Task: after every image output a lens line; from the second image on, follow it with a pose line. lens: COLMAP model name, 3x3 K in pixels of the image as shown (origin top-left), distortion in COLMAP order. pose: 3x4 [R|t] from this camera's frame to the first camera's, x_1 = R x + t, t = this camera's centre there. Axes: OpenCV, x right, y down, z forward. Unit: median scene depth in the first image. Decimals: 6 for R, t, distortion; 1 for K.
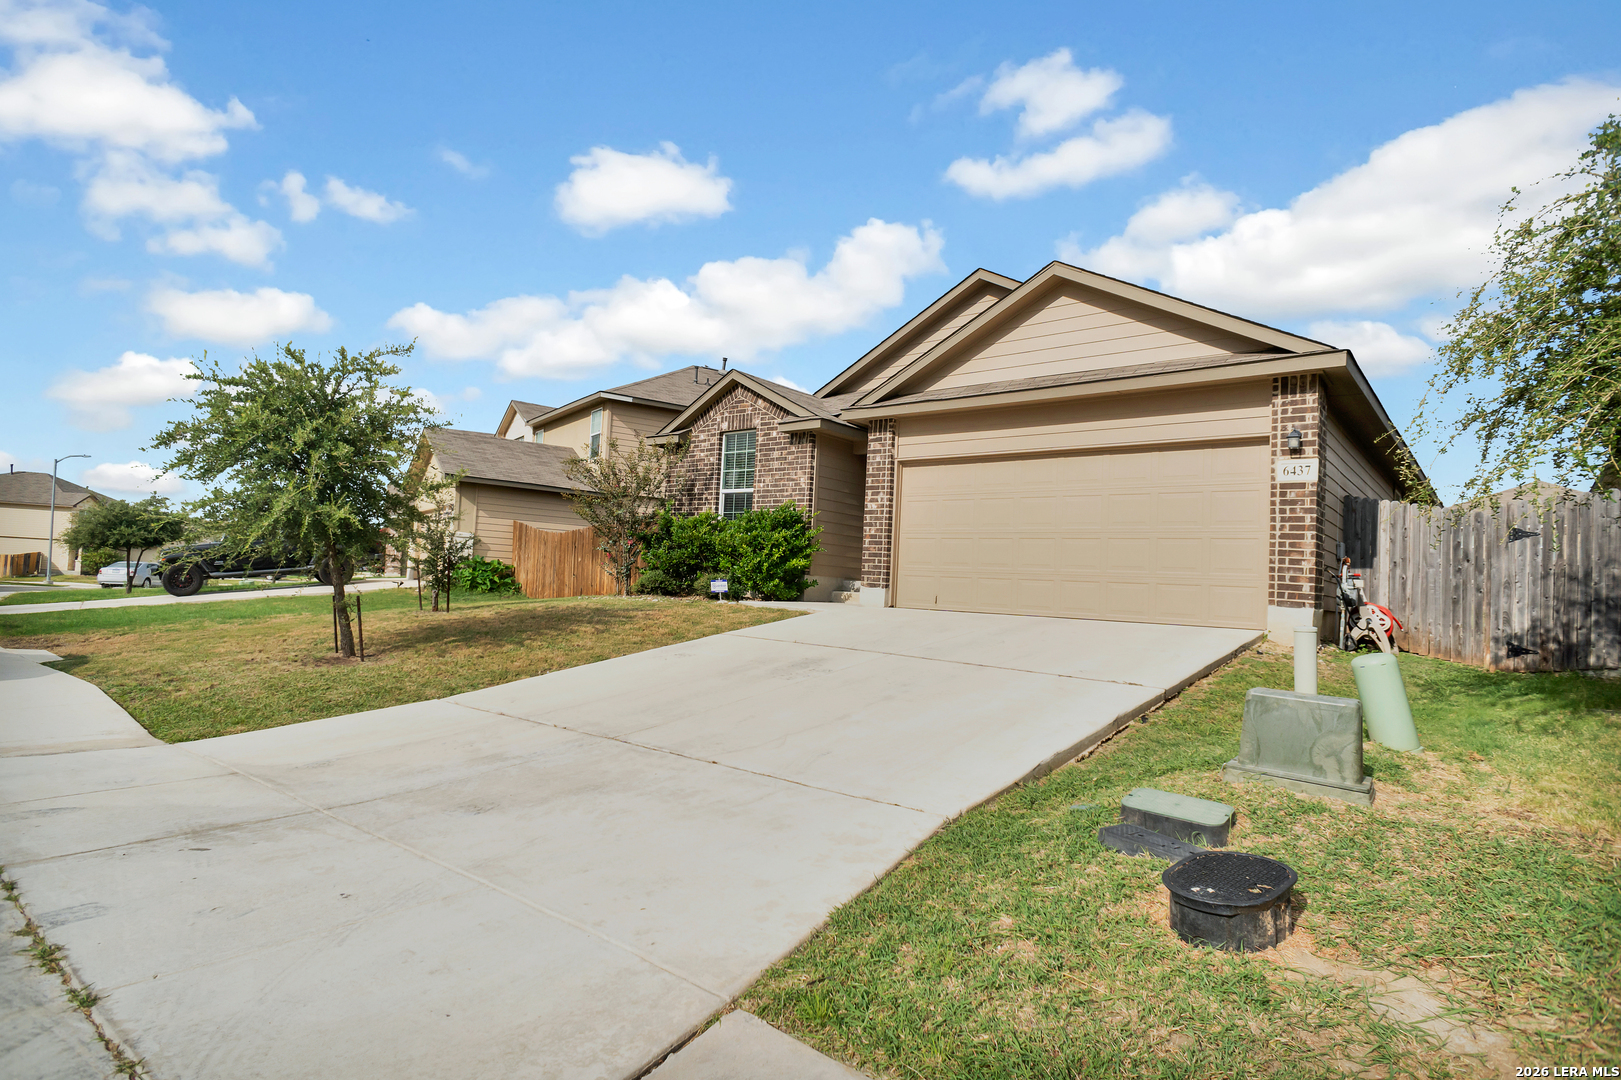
lens RADIAL K [[844.1, 0, 810.5], [0, 844.1, 540.0], [0, 0, 1]] dist [-0.006458, -0.000775]
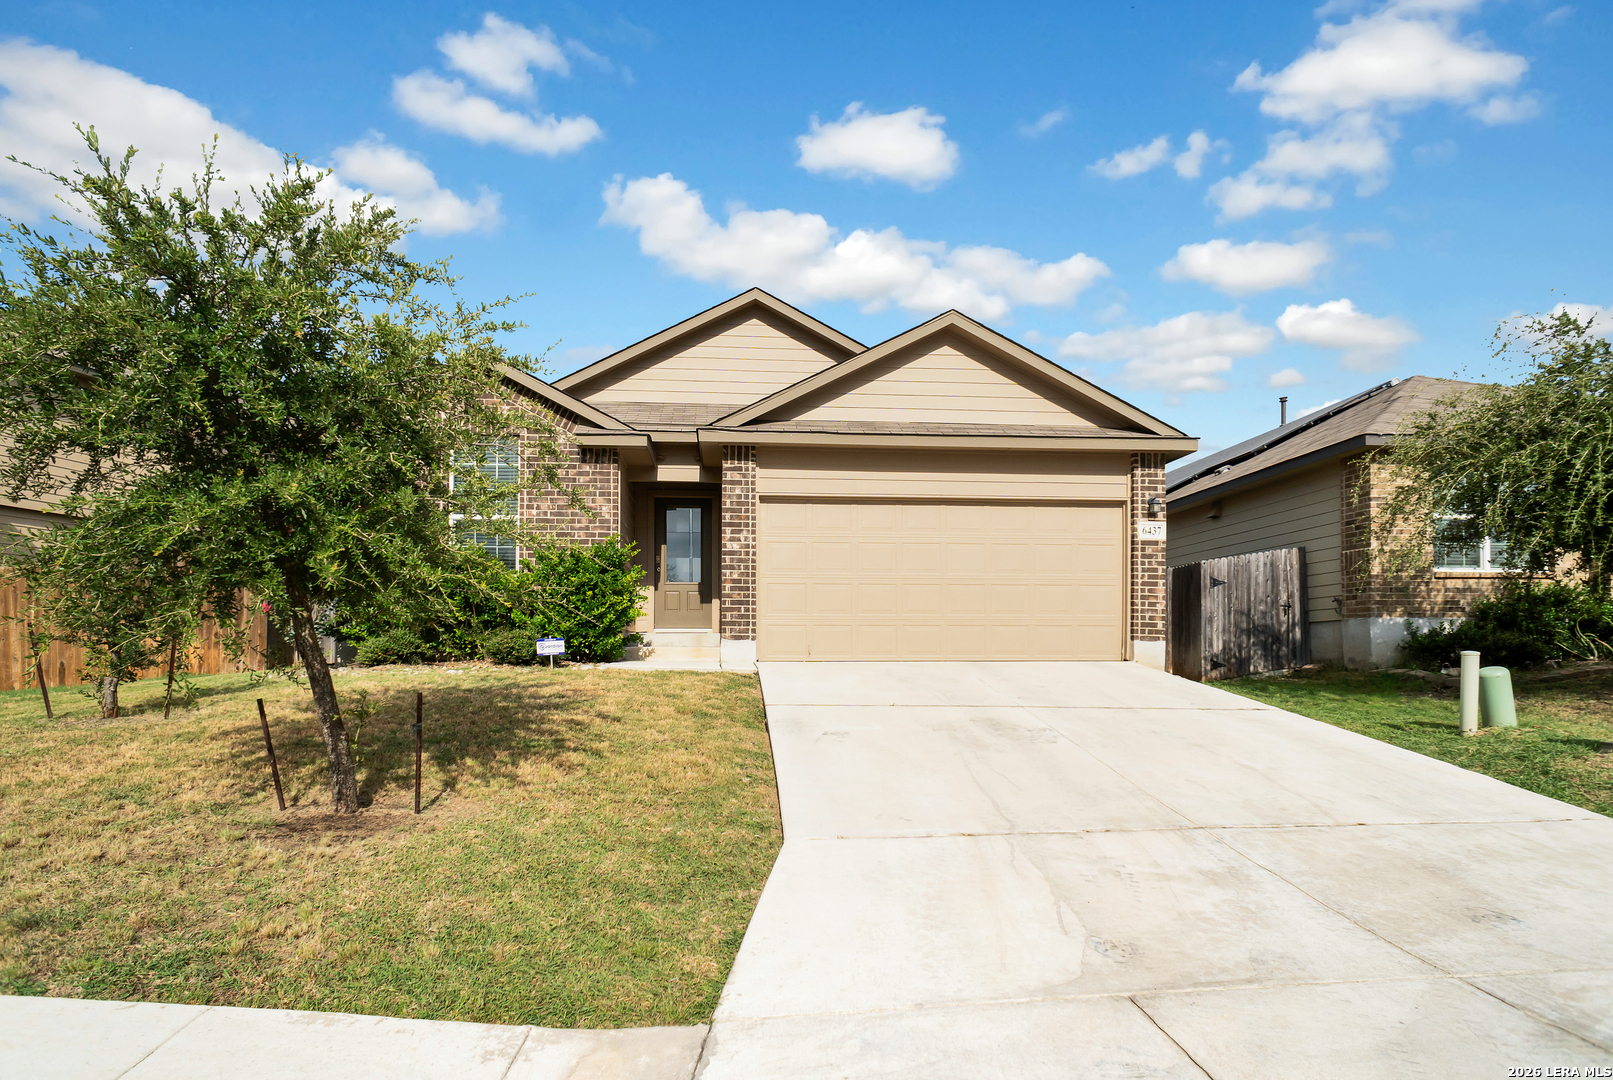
lens RADIAL K [[887.3, 0, 806.4], [0, 887.3, 628.3], [0, 0, 1]] dist [-0.004928, -0.000027]
pose [[0.724565, -0.031255, 0.688497, -0.606586], [-0.003518, 0.998790, 0.049043, -0.001043], [-0.689197, -0.037957, 0.723579, 0.351255]]
